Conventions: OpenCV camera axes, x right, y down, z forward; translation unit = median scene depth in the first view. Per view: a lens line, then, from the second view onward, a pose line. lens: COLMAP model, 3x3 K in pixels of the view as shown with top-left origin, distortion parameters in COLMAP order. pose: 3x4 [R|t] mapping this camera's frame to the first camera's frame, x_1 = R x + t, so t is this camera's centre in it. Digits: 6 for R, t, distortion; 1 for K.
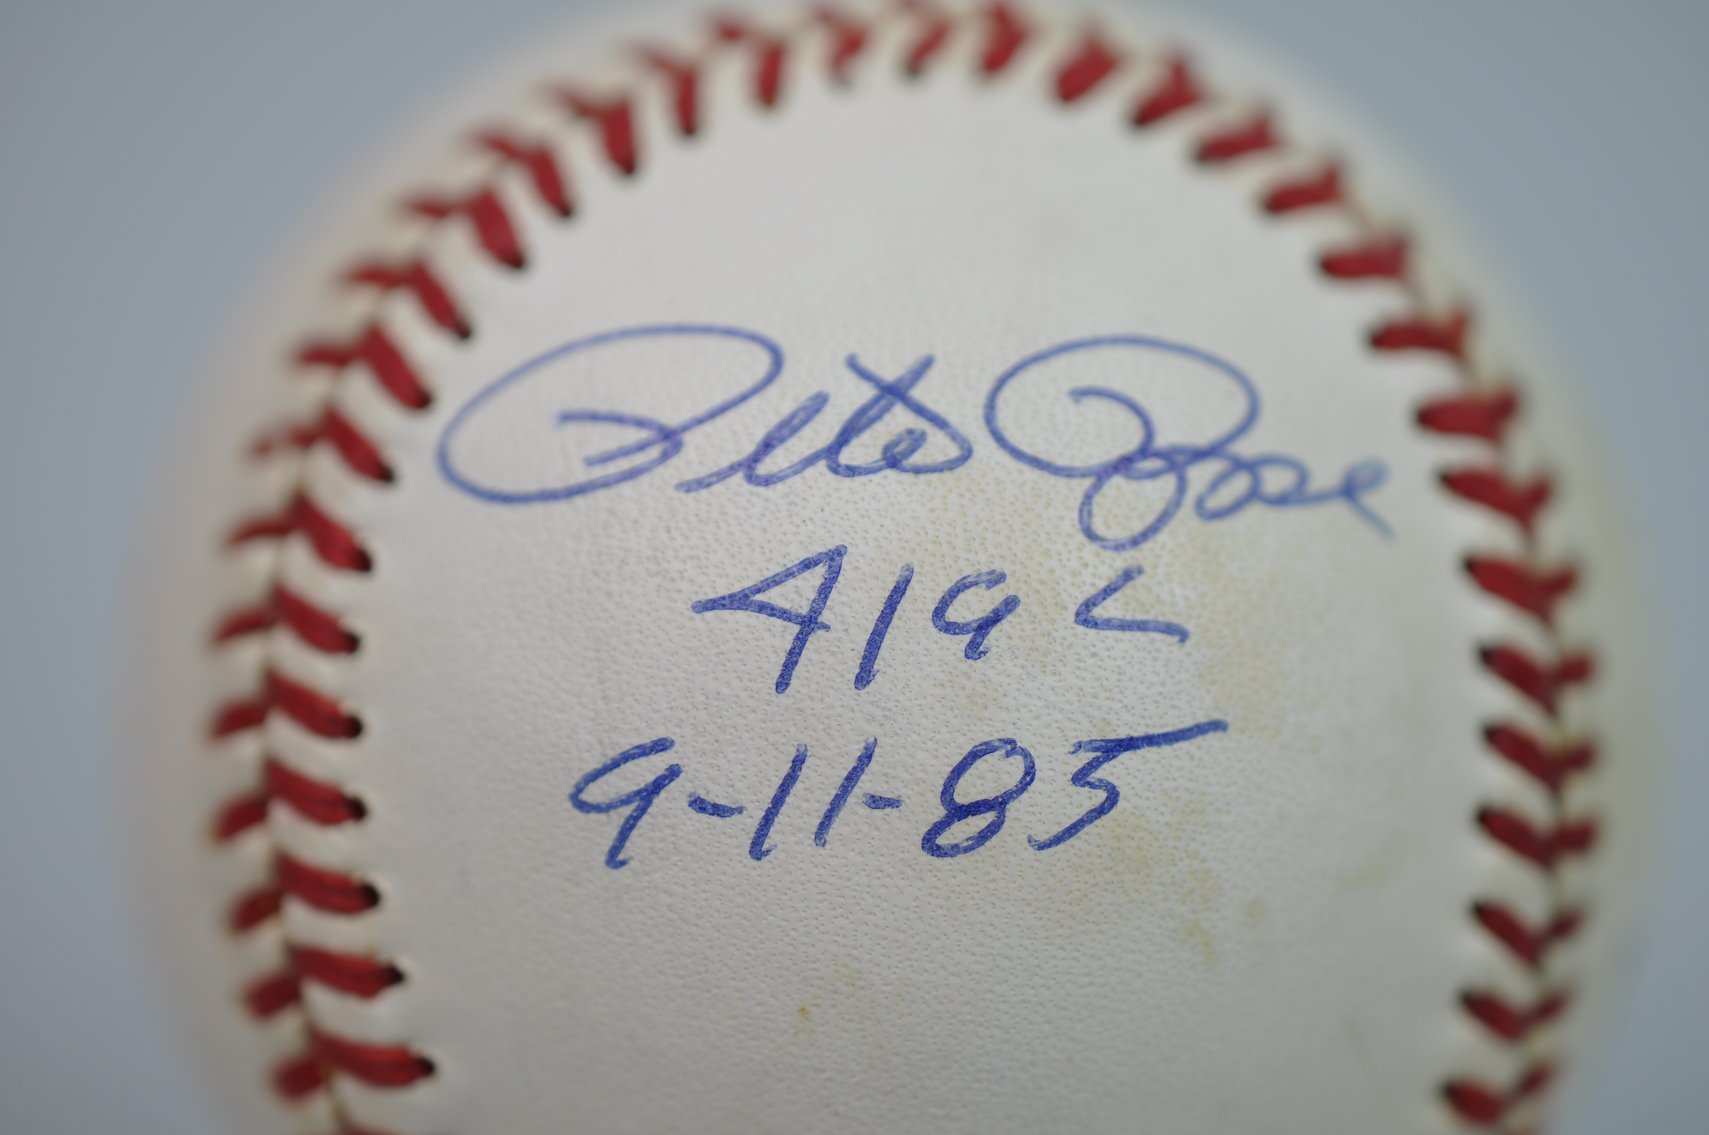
lens RADIAL K [[3312.4, 0, 854.5], [0, 3312.4, 567.5], [0, 0, 1]] dist [0.196390, 0.012367]
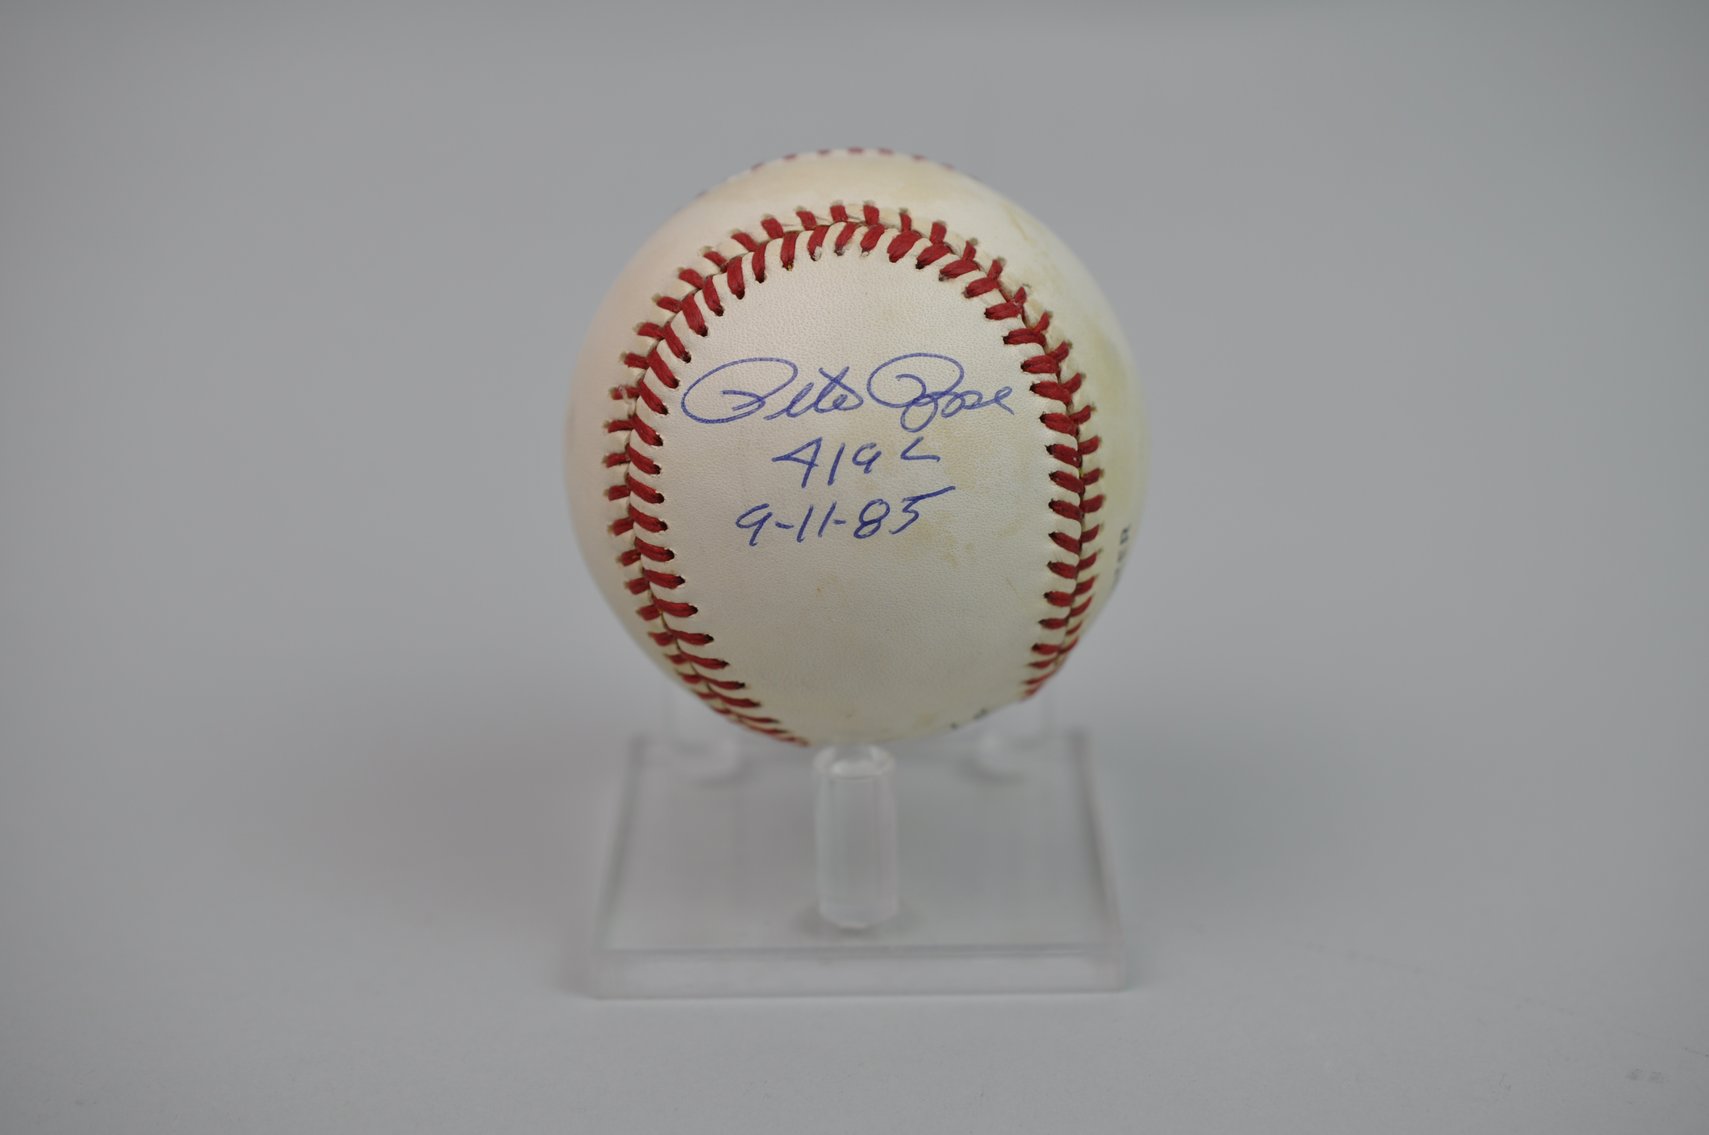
lens RADIAL K [[3312.4, 0, 854.5], [0, 3312.4, 567.5], [0, 0, 1]] dist [0.196390, 0.012367]
pose [[0.996966, -0.054786, -0.055289, 0.181911], [0.065484, 0.974343, 0.215332, -0.523818], [0.042073, -0.218300, 0.974974, -1.894229]]
